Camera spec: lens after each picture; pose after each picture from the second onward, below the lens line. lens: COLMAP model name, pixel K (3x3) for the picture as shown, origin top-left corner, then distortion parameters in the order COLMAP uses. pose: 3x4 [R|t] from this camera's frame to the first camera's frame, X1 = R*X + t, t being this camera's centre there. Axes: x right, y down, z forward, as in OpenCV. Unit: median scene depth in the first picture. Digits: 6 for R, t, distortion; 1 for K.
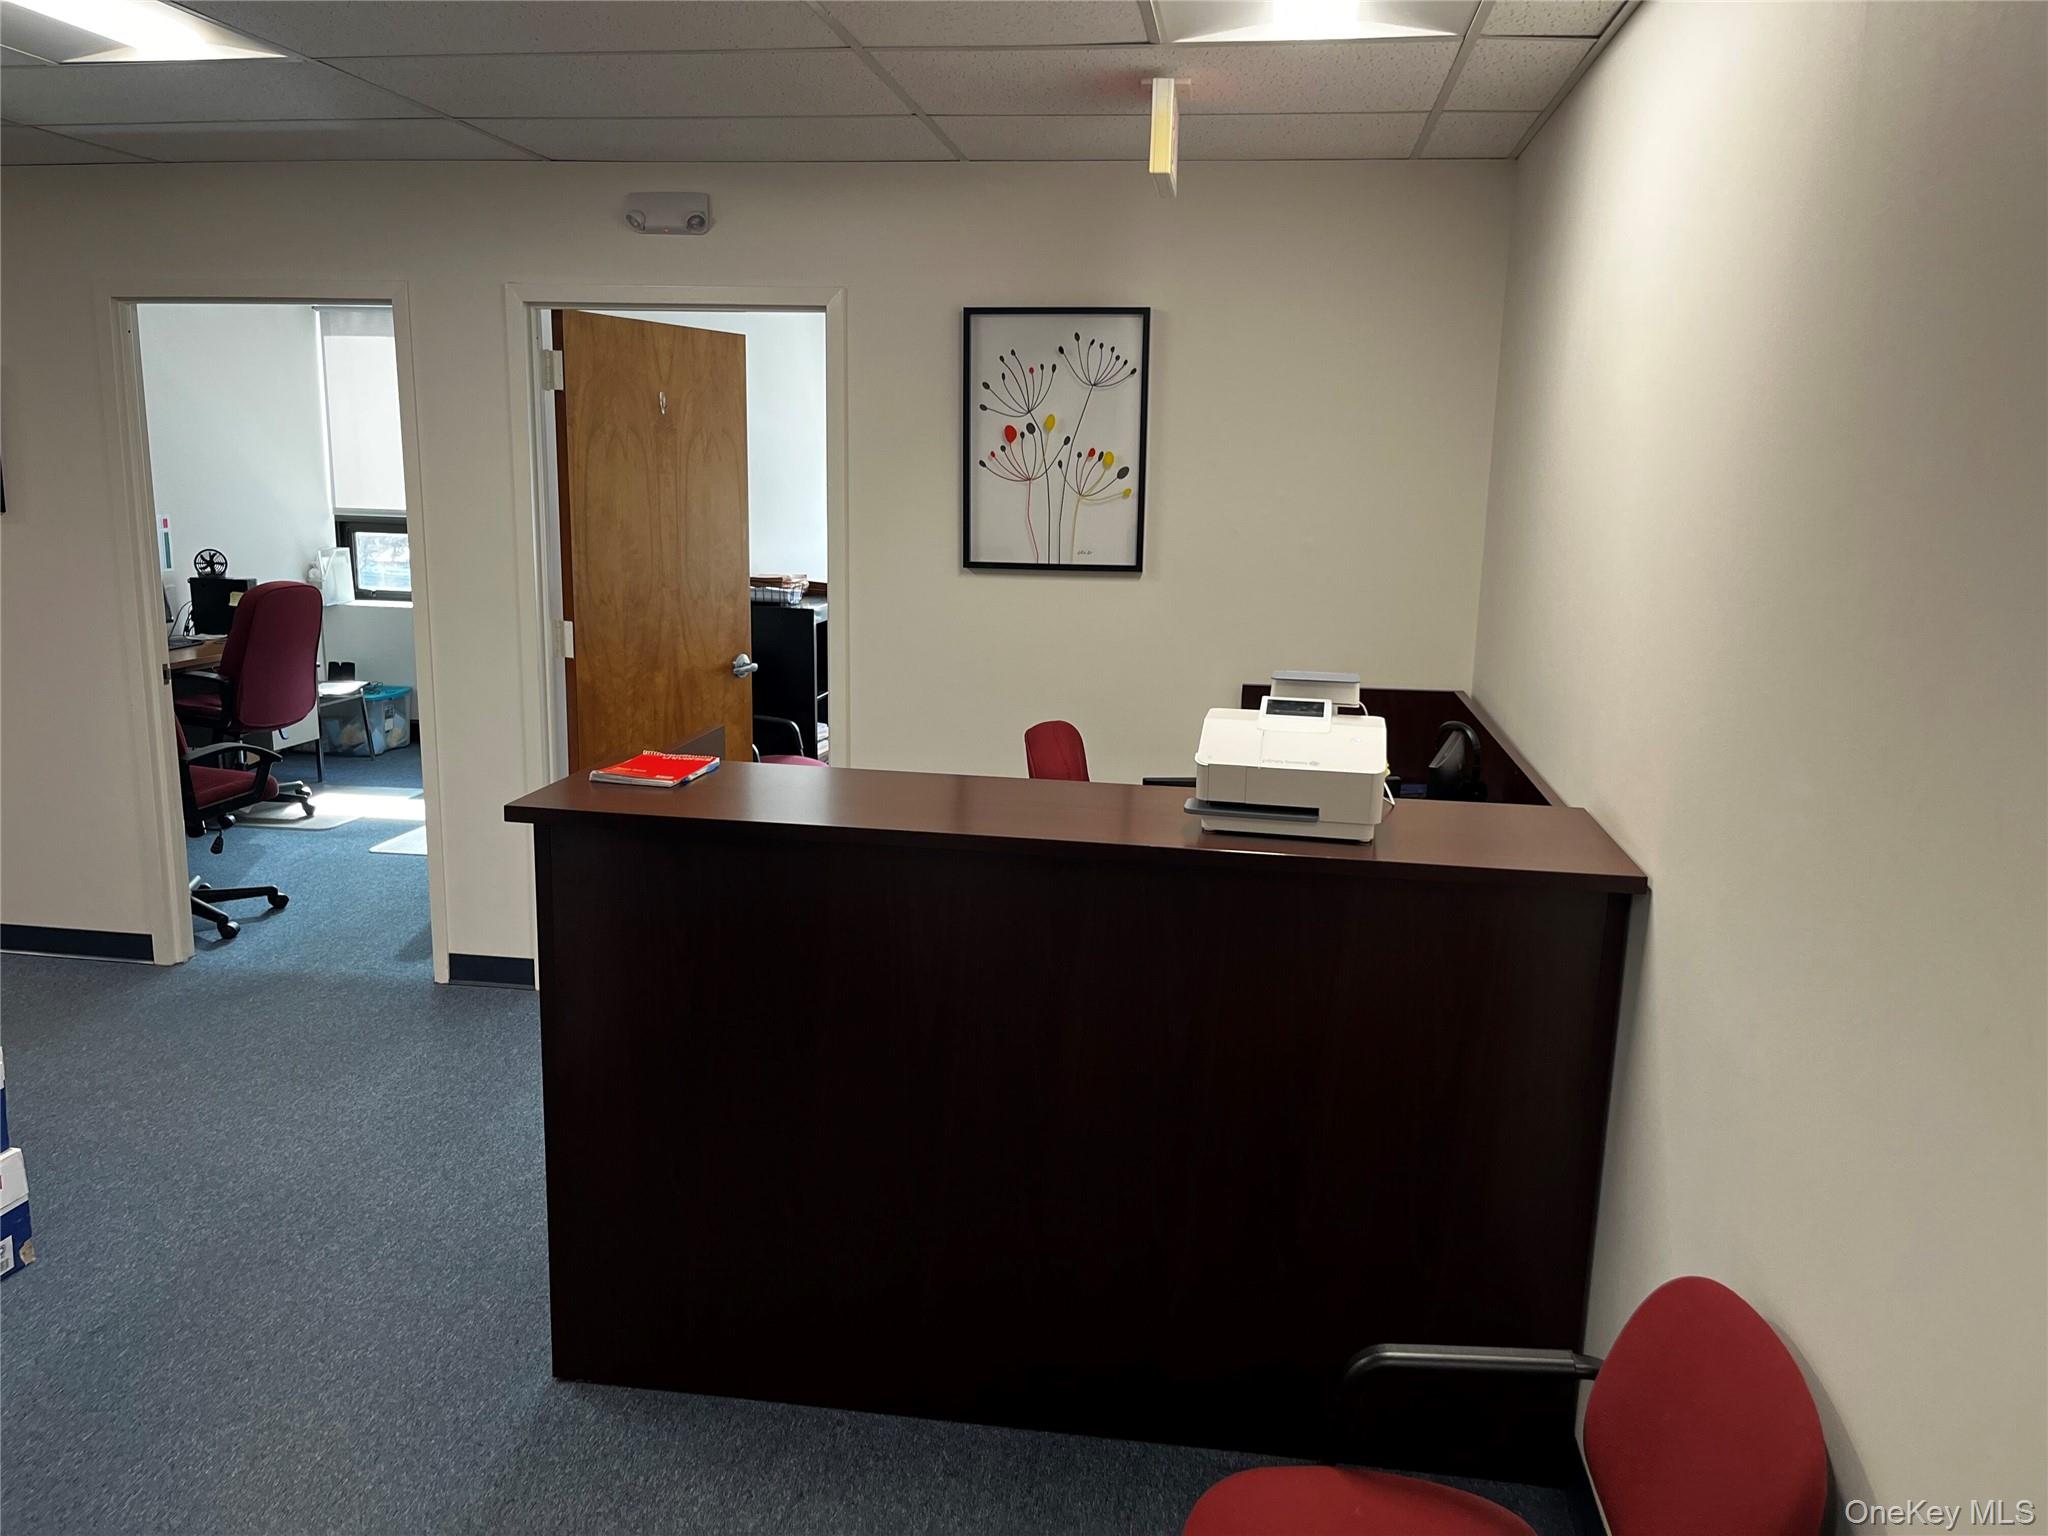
lens RADIAL K [[1556.4, 0, 1050.9], [0, 1556.4, 784.7], [0, 0, 1]] dist [0.067206, -0.088603]
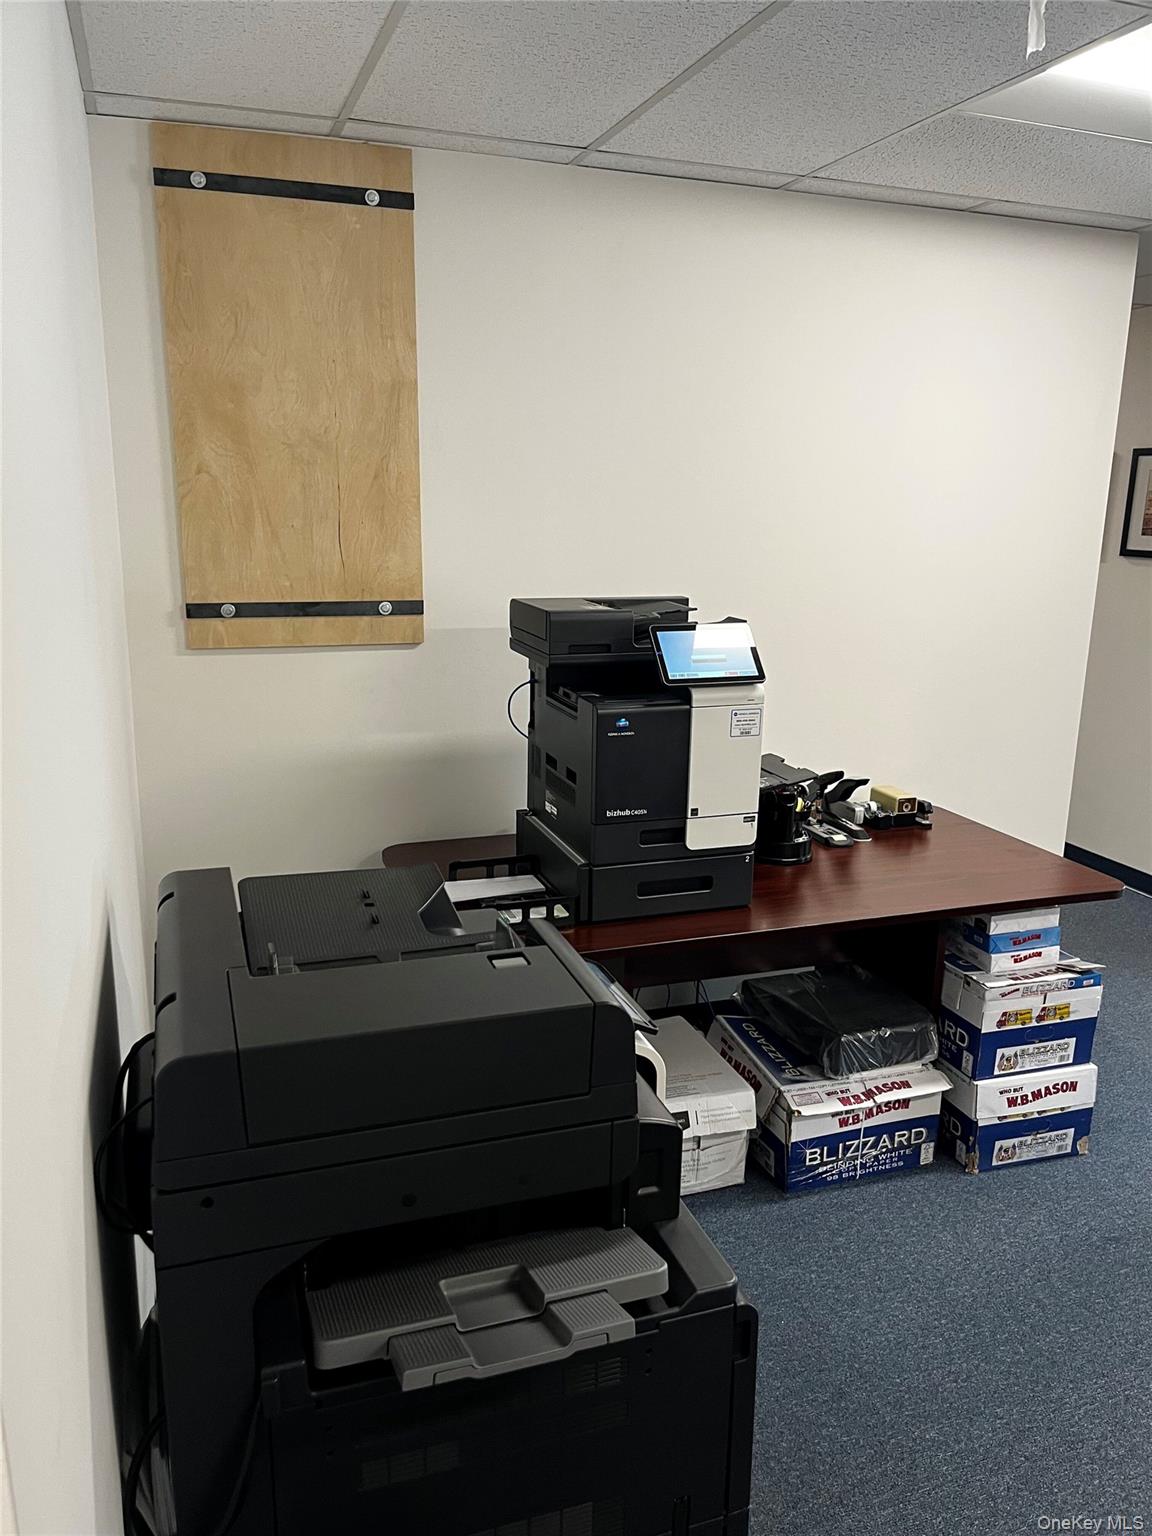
lens RADIAL K [[1167.3, 0, 579.8], [0, 1167.3, 783.9], [0, 0, 1]] dist [0.067206, -0.088603]
pose [[0.460456, 0.195412, -0.865907, -0.048919], [-0.183737, 0.975325, 0.122401, -0.021870], [0.868459, 0.102739, 0.484998, 0.110428]]
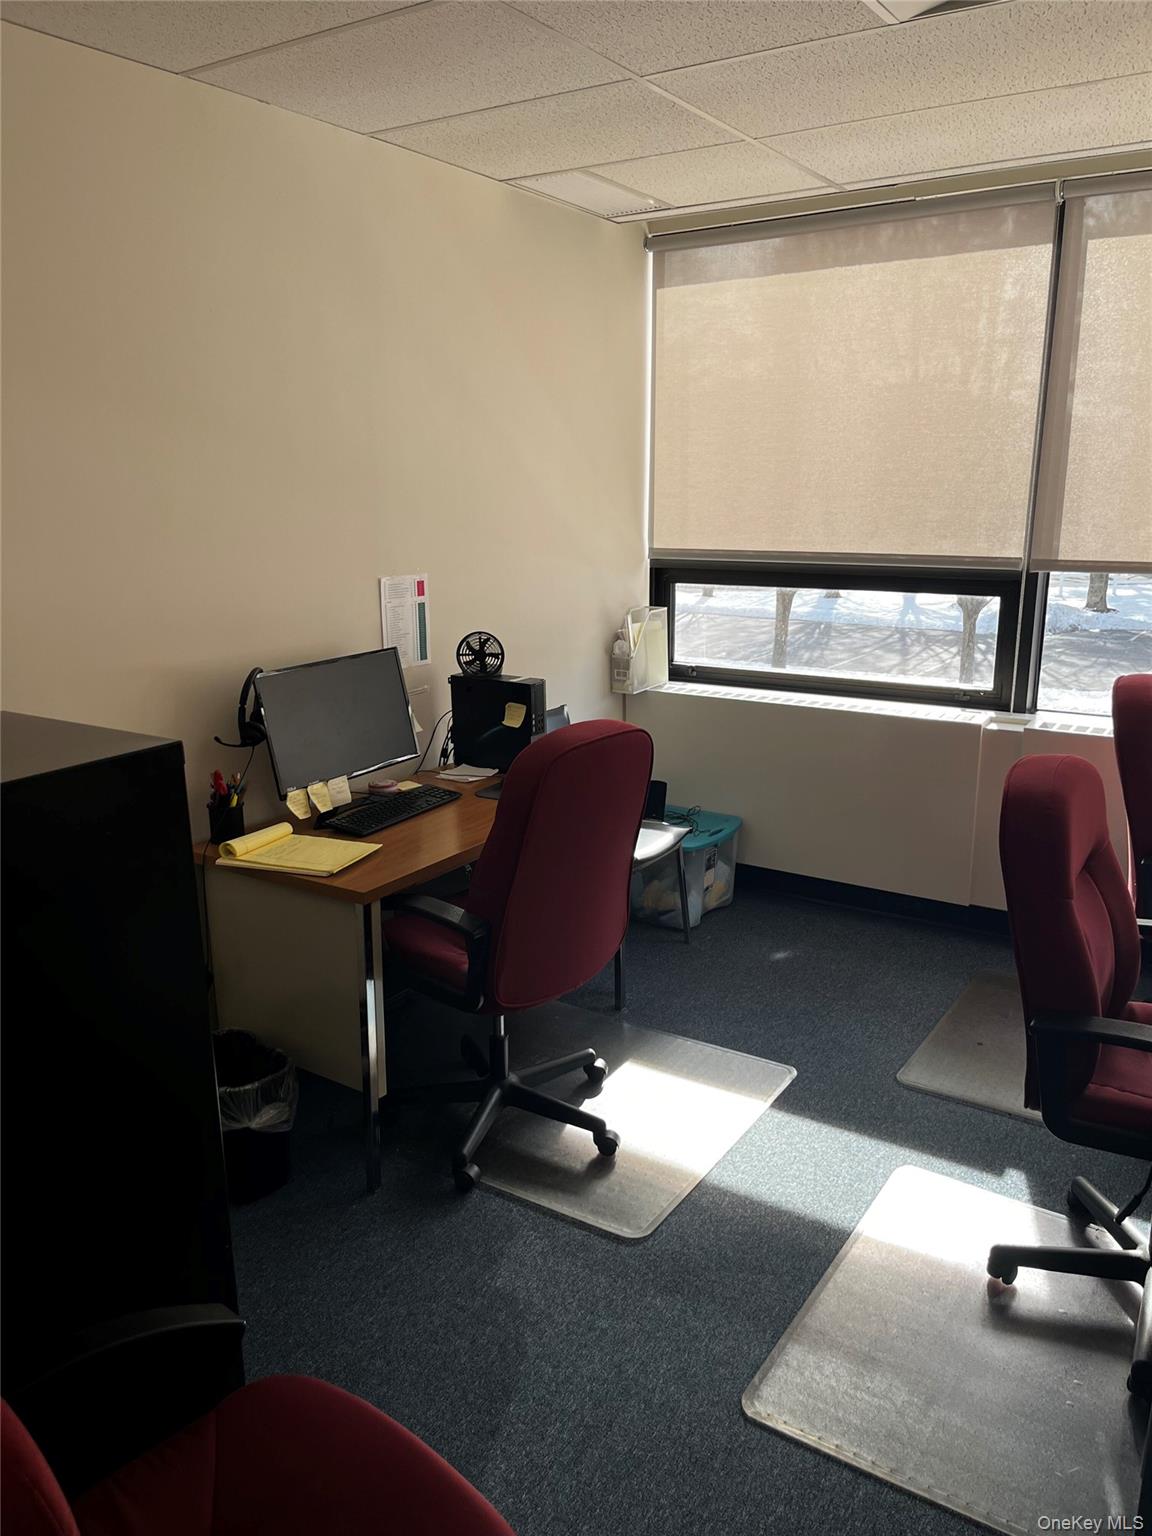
lens RADIAL K [[1167.3, 0, 580.6], [0, 1167.3, 781.3], [0, 0, 1]] dist [0.067206, -0.088603]
pose [[0.904869, 0.076923, -0.418683, -0.522437], [-0.056216, 0.996517, 0.061590, -0.209093], [0.421962, -0.032194, 0.906042, 1.037268]]
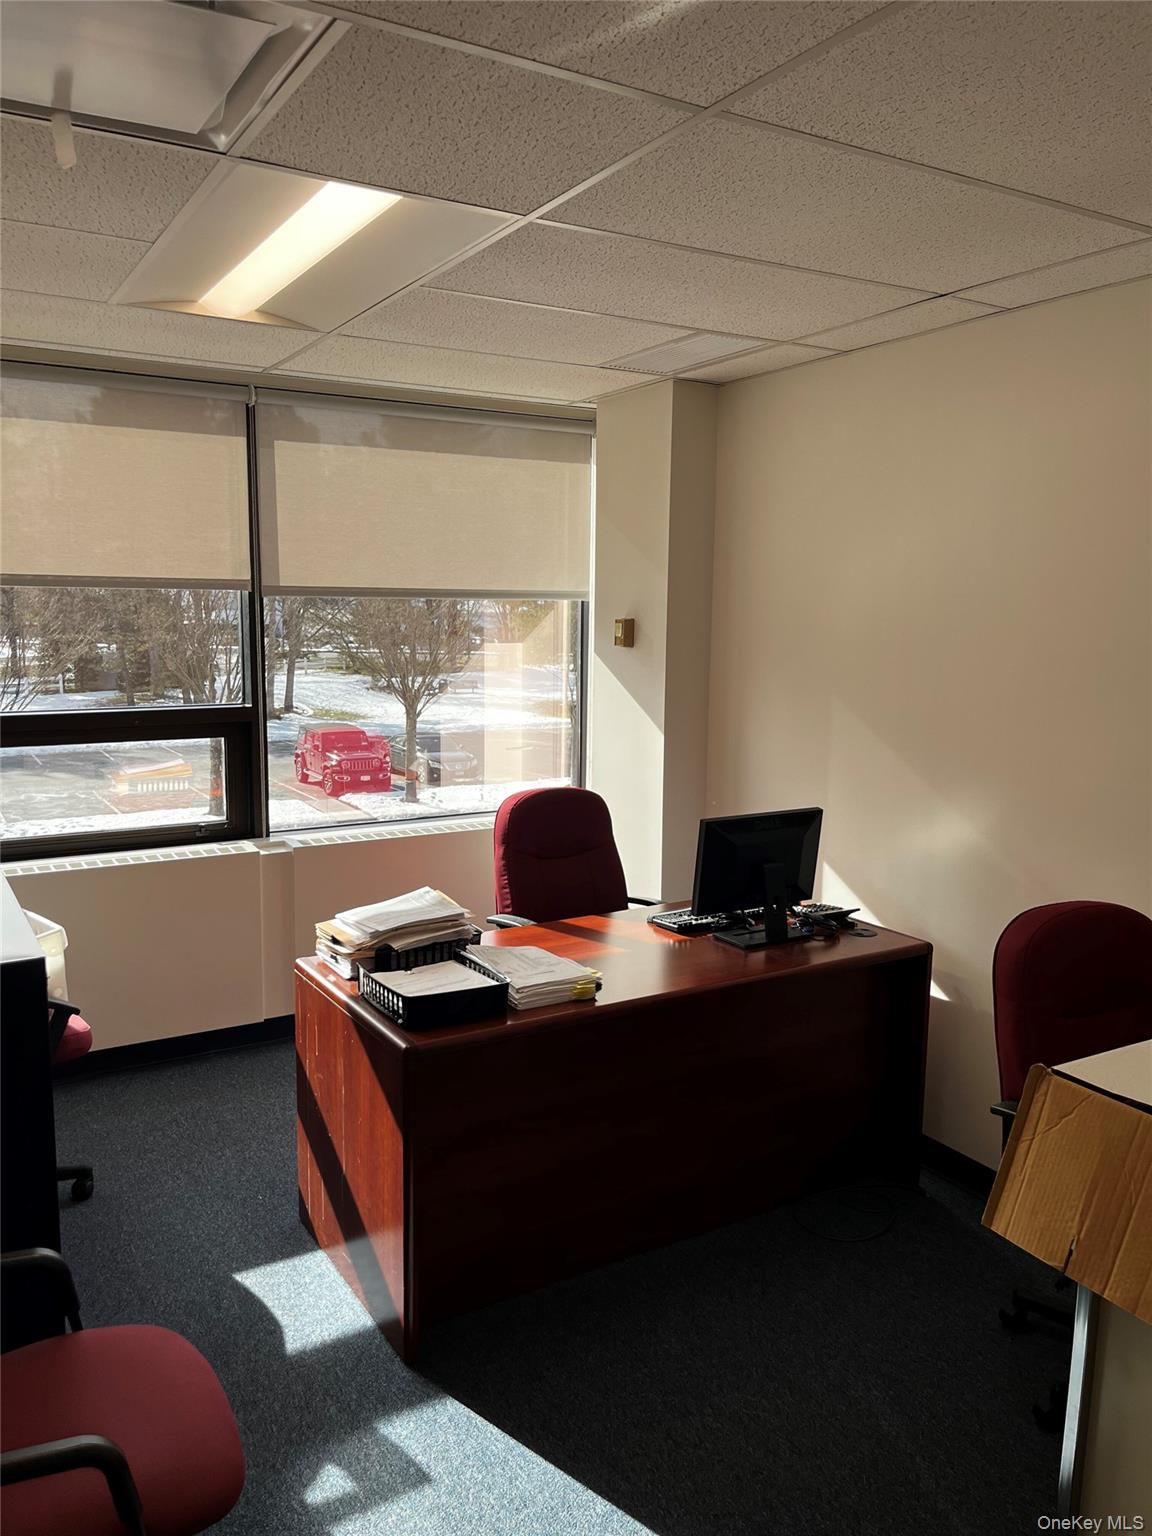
lens RADIAL K [[1167.3, 0, 568.0], [0, 1167.3, 768.2], [0, 0, 1]] dist [0.067206, -0.088603]
pose [[0.747310, -0.109840, 0.655334, -1.041124], [0.143760, 0.989611, 0.001932, -0.244791], [-0.648738, 0.092767, 0.755337, 1.060855]]
